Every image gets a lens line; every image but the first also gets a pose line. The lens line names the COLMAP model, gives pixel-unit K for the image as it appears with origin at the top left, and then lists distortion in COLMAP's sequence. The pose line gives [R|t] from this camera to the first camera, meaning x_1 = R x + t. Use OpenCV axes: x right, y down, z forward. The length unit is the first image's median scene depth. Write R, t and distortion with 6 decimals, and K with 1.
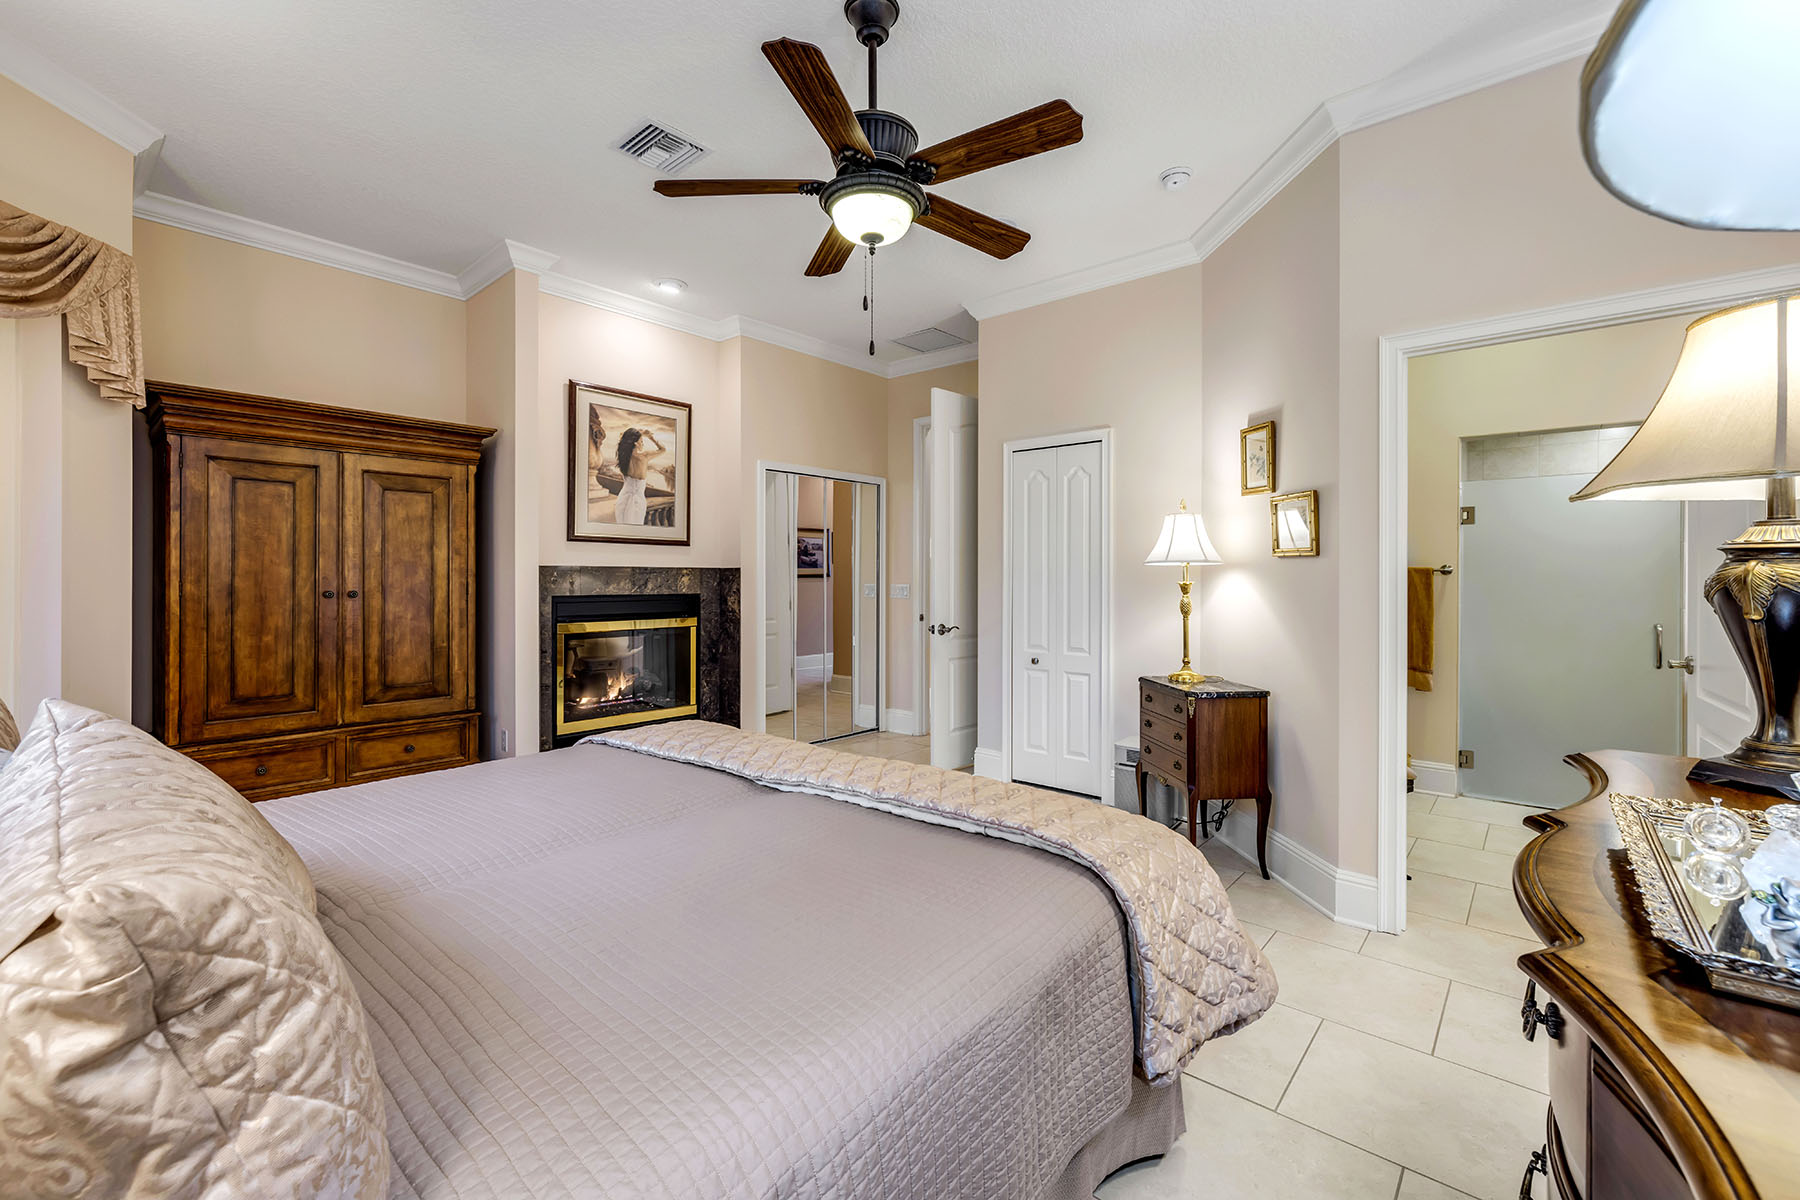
lens RADIAL K [[749.4, 0, 894.8], [0, 749.4, 570.3], [0, 0, 1]] dist [-0.001914, -0.000131]
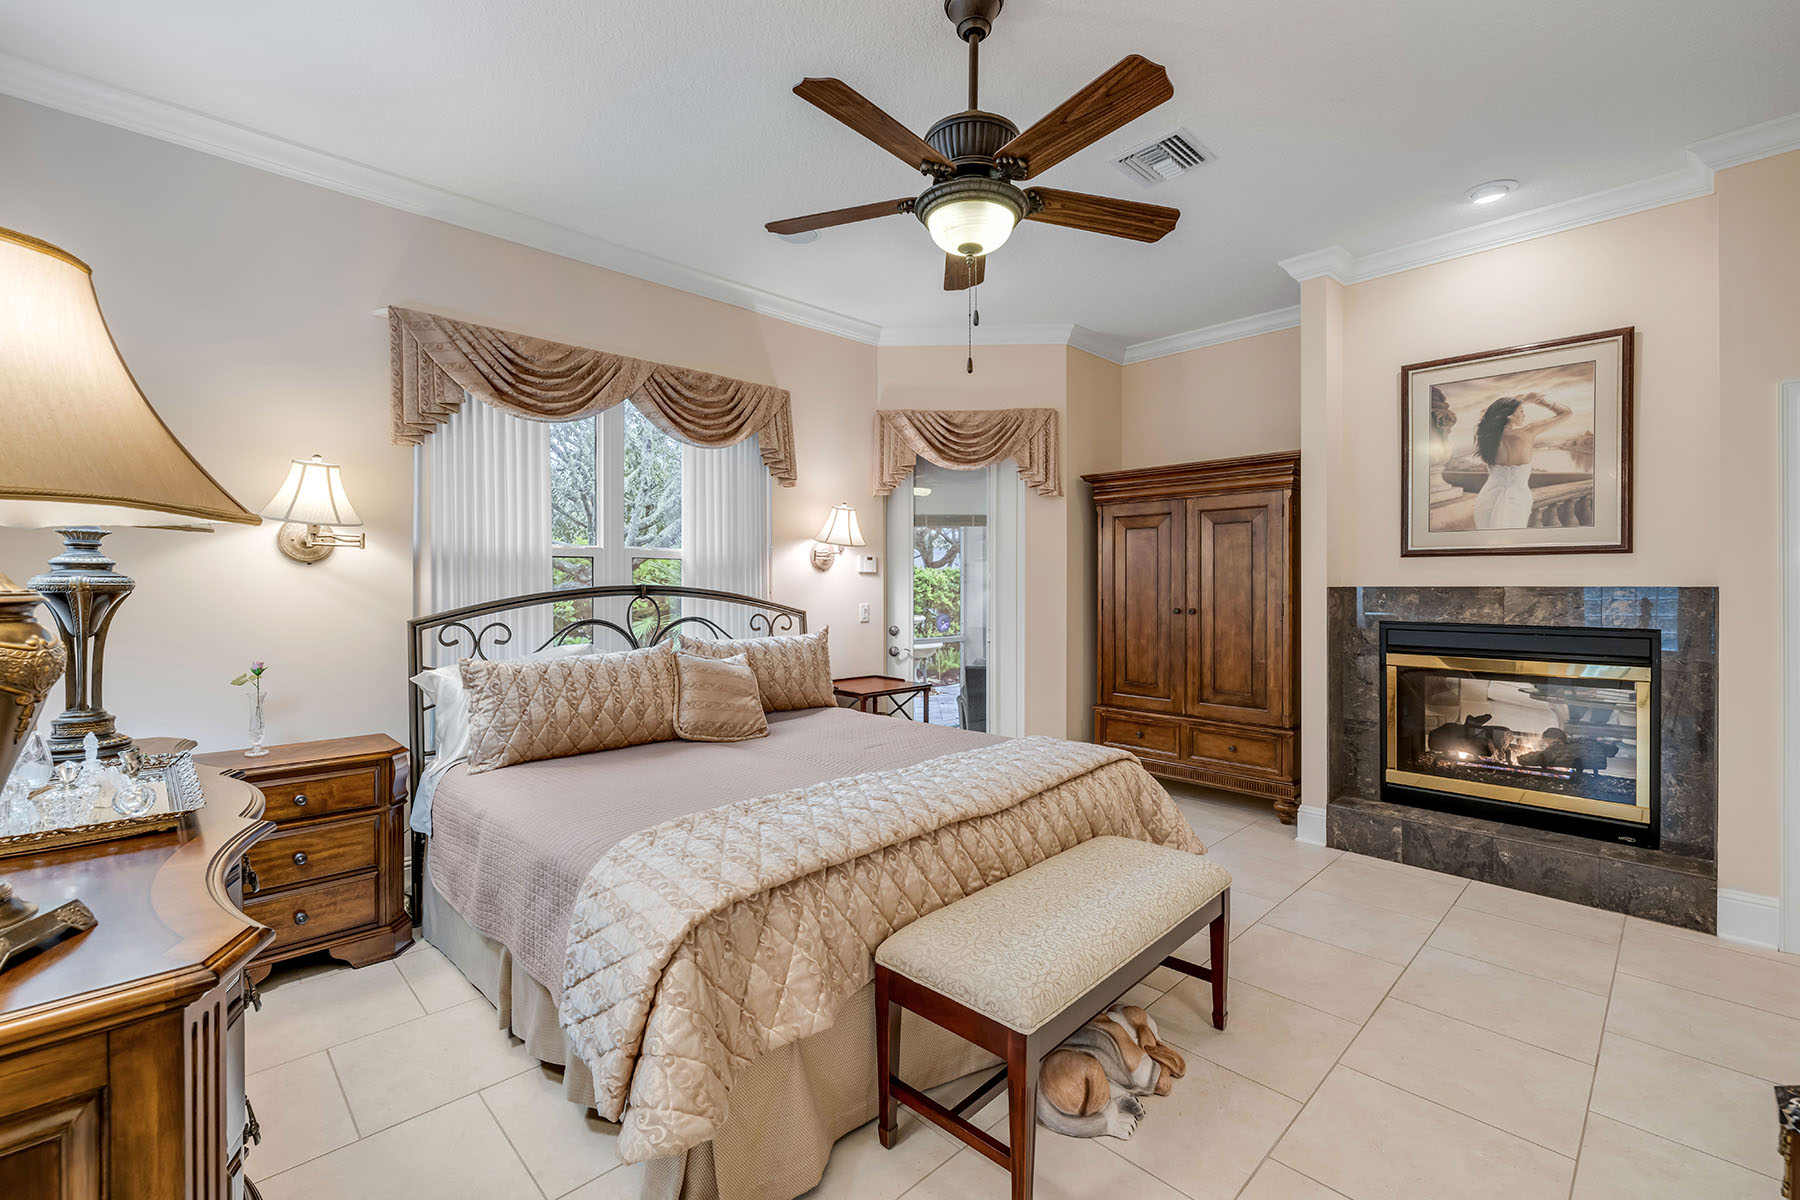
lens RADIAL K [[767.5, 0, 892.0], [0, 767.5, 587.4], [0, 0, 1]] dist [-0.001335, 0.000049]
pose [[-0.084587, -0.000983, -0.996416, 0.532963], [0.007485, 0.999971, -0.001622, -0.008869], [0.996388, -0.007595, -0.084577, 0.555162]]
